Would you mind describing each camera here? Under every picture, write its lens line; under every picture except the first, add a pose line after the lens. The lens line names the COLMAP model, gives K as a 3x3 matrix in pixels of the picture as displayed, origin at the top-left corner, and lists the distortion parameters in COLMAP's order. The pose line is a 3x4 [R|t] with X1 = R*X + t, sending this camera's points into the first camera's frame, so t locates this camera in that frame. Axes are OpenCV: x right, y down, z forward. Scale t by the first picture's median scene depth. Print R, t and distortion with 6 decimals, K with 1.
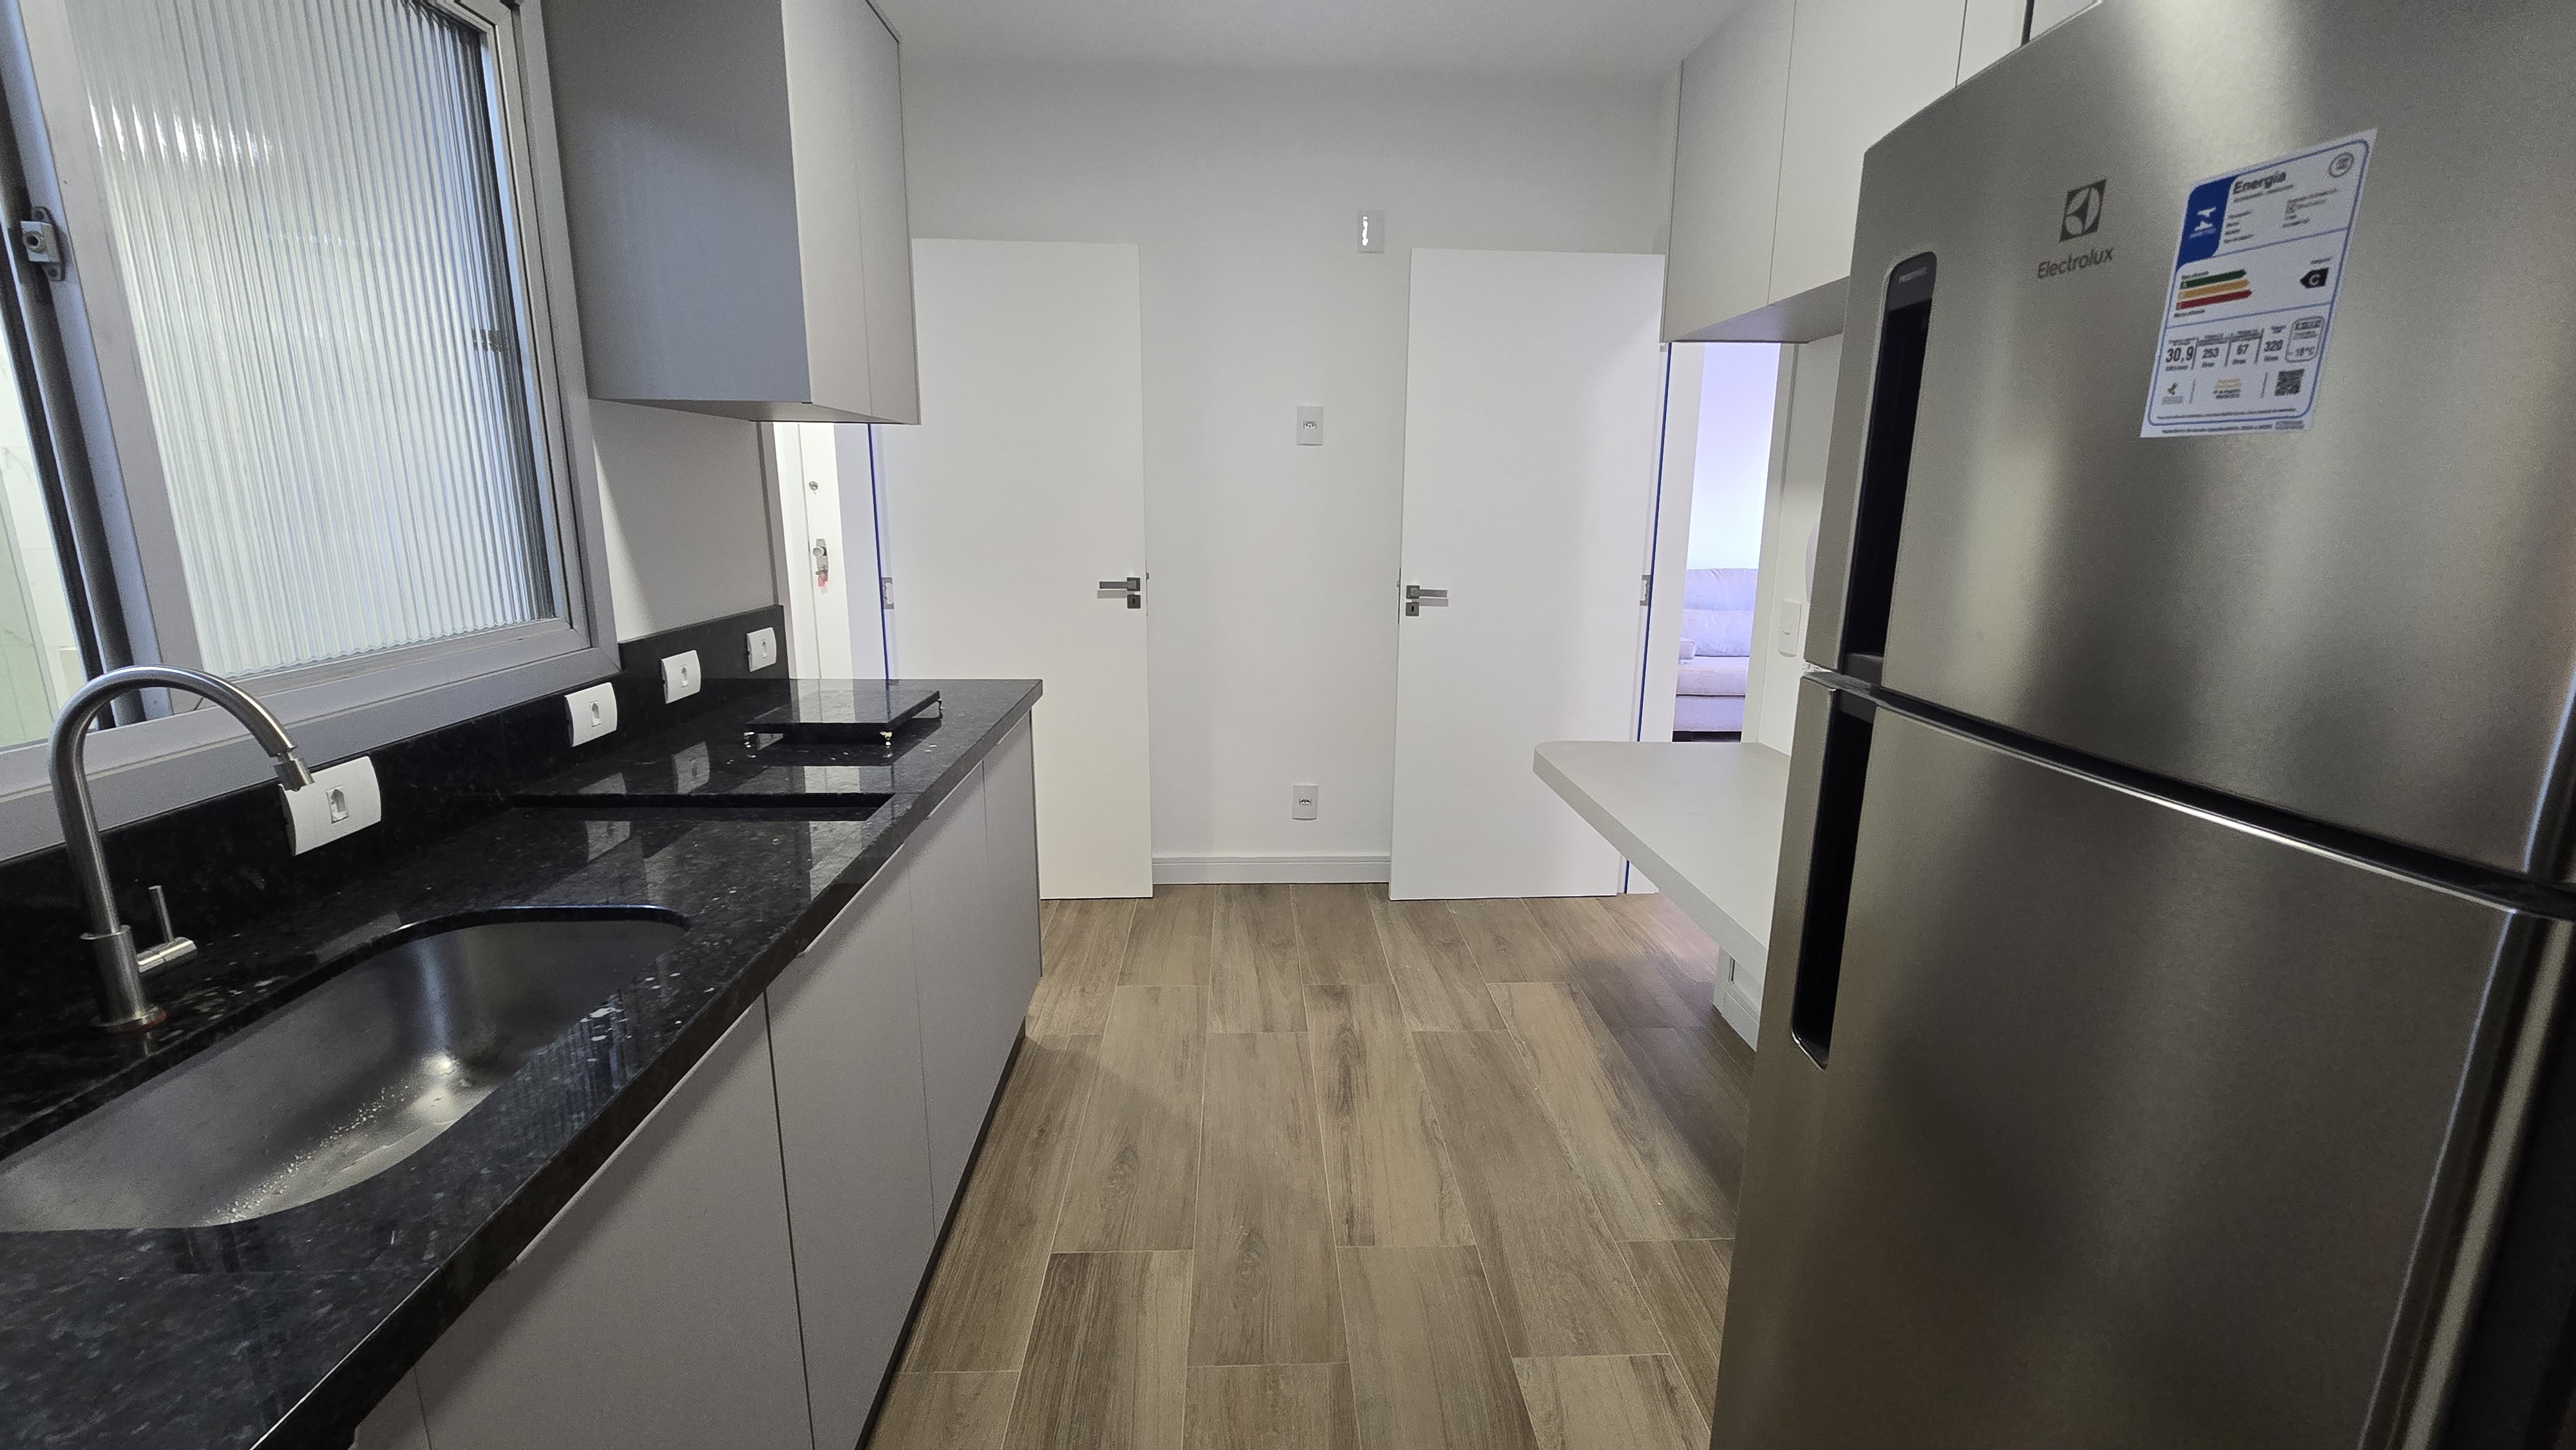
lens RADIAL K [[1047.0, 0, 1286.2], [0, 1047.0, 718.8], [0, 0, 1]] dist [-0.007703, 0.001476]
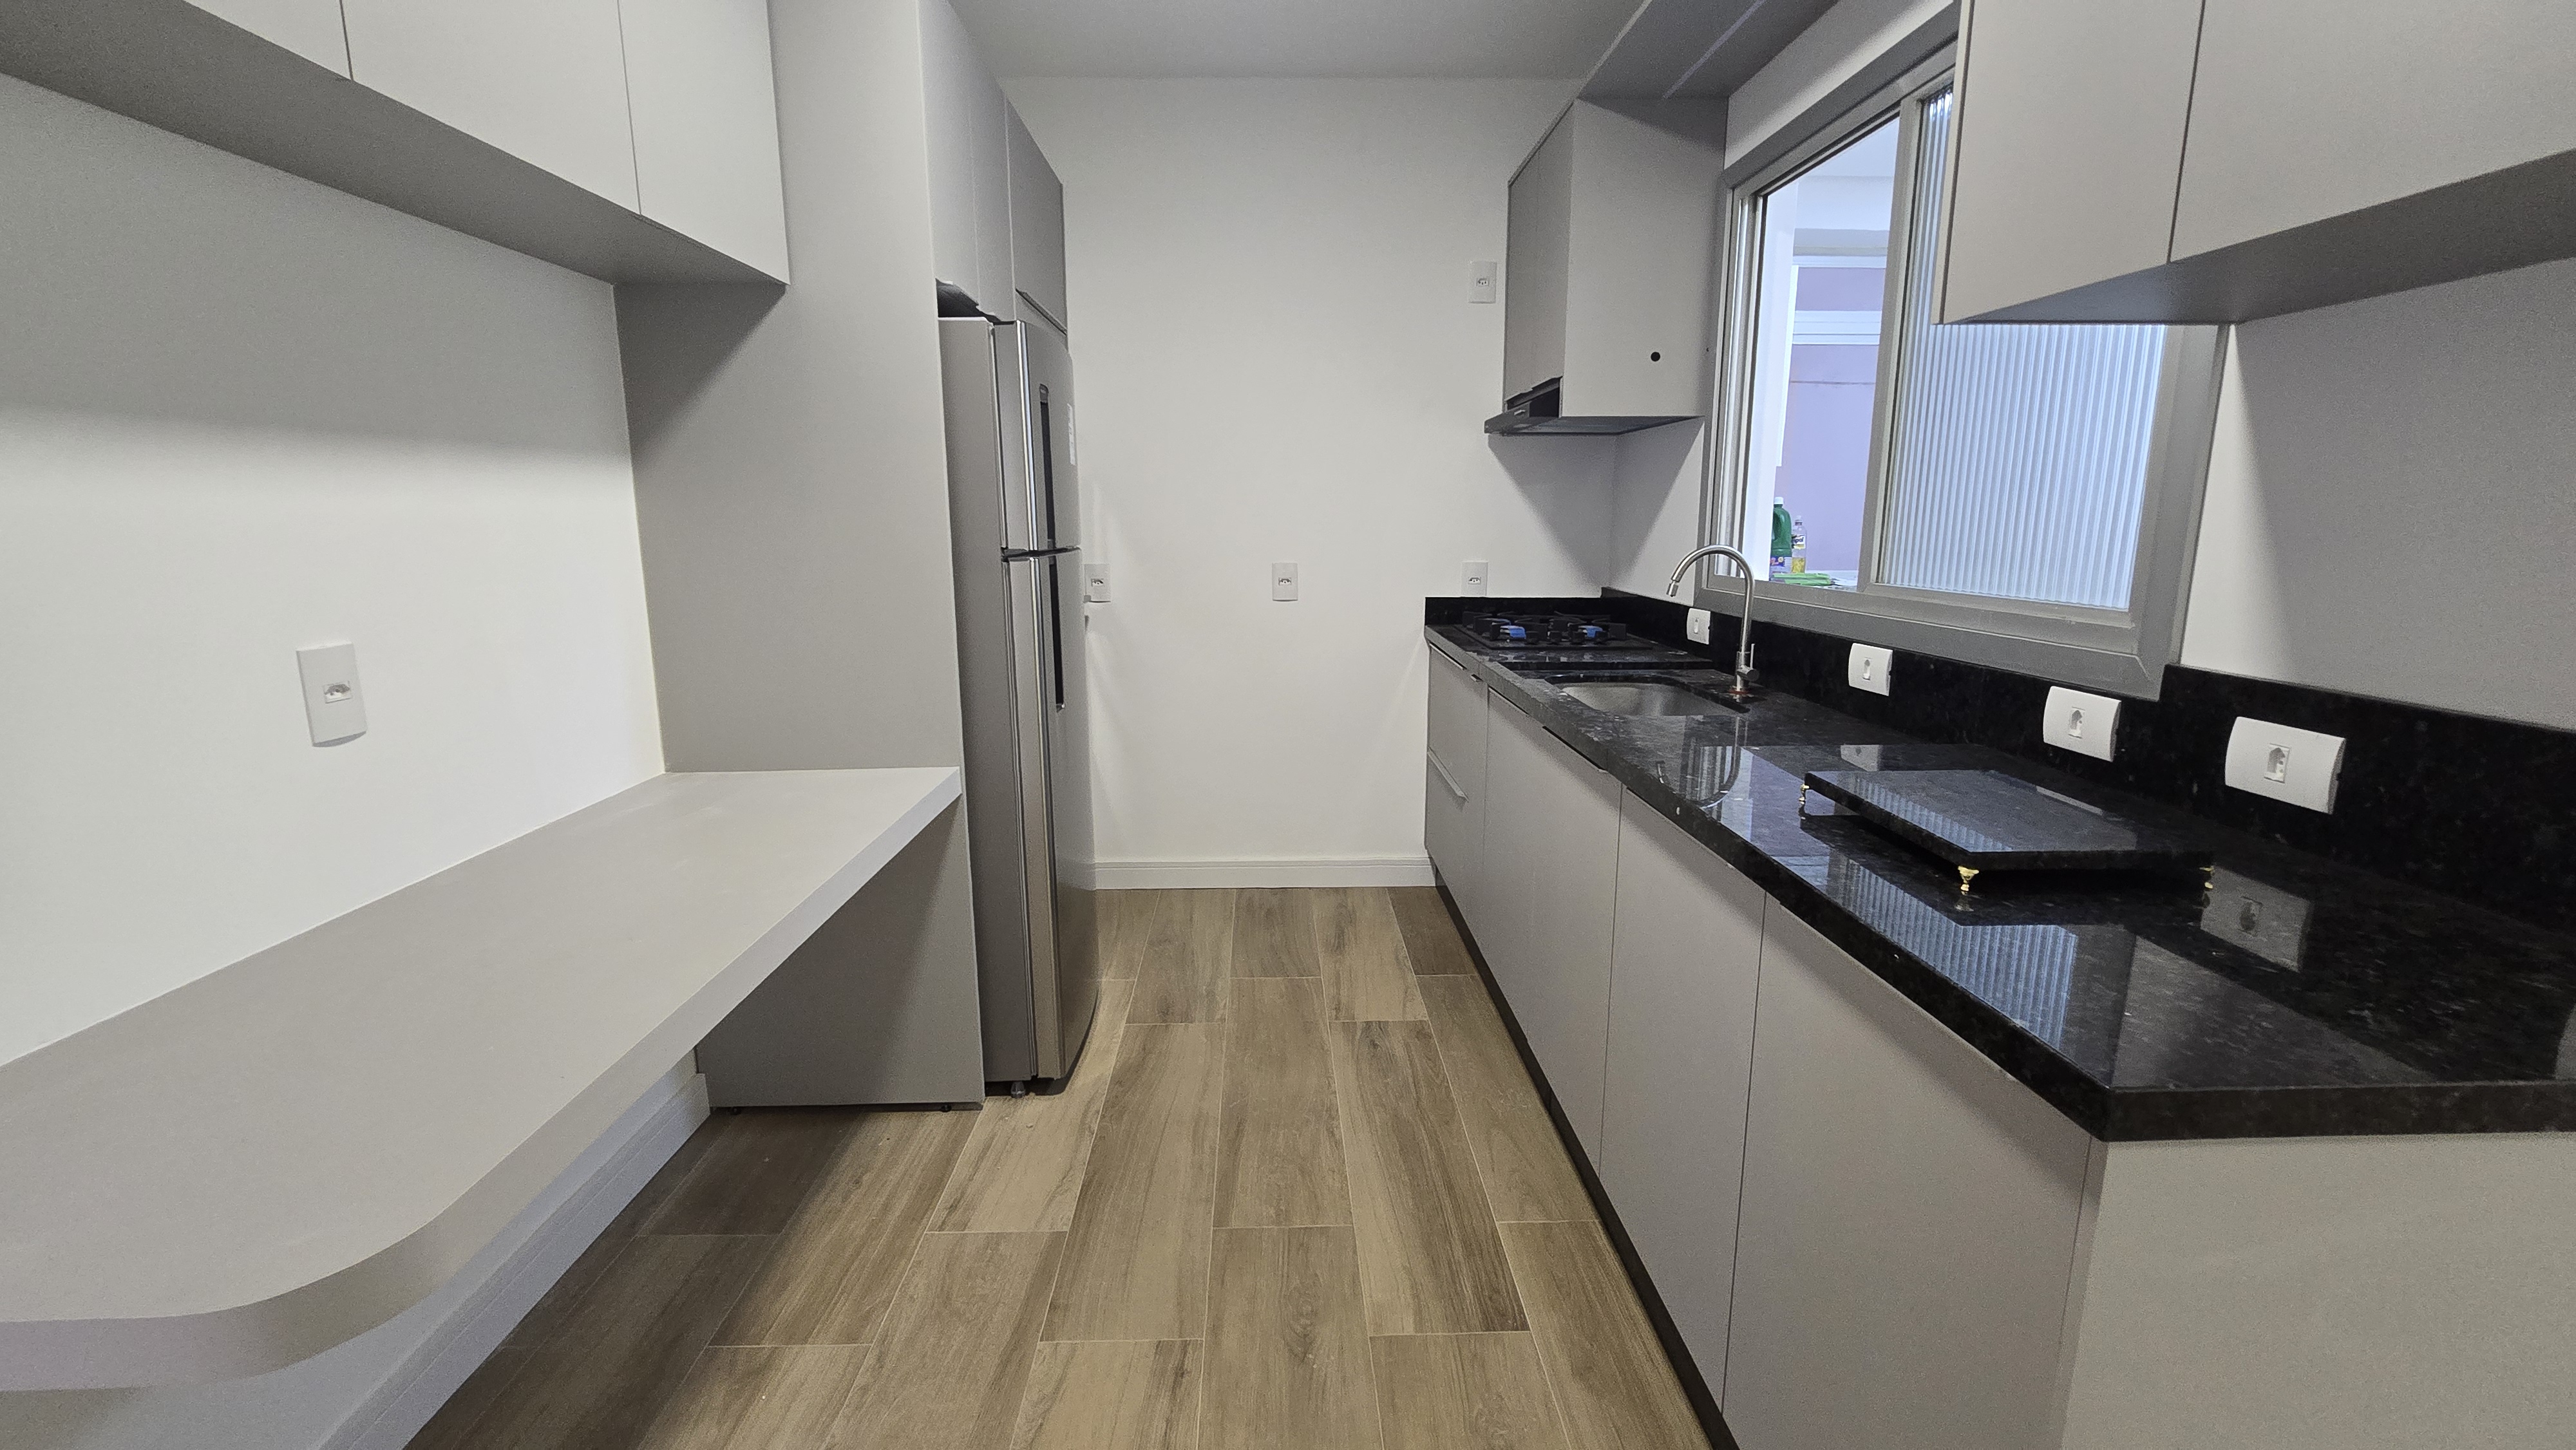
lens RADIAL K [[1047.0, 0, 1289.3], [0, 1047.0, 721.9], [0, 0, 1]] dist [-0.007703, 0.001476]
pose [[-0.999811, -0.011888, 0.015394, -0.031252], [-0.004779, 0.917365, 0.398019, -0.318154], [-0.018853, 0.397870, -0.917248, 1.670613]]
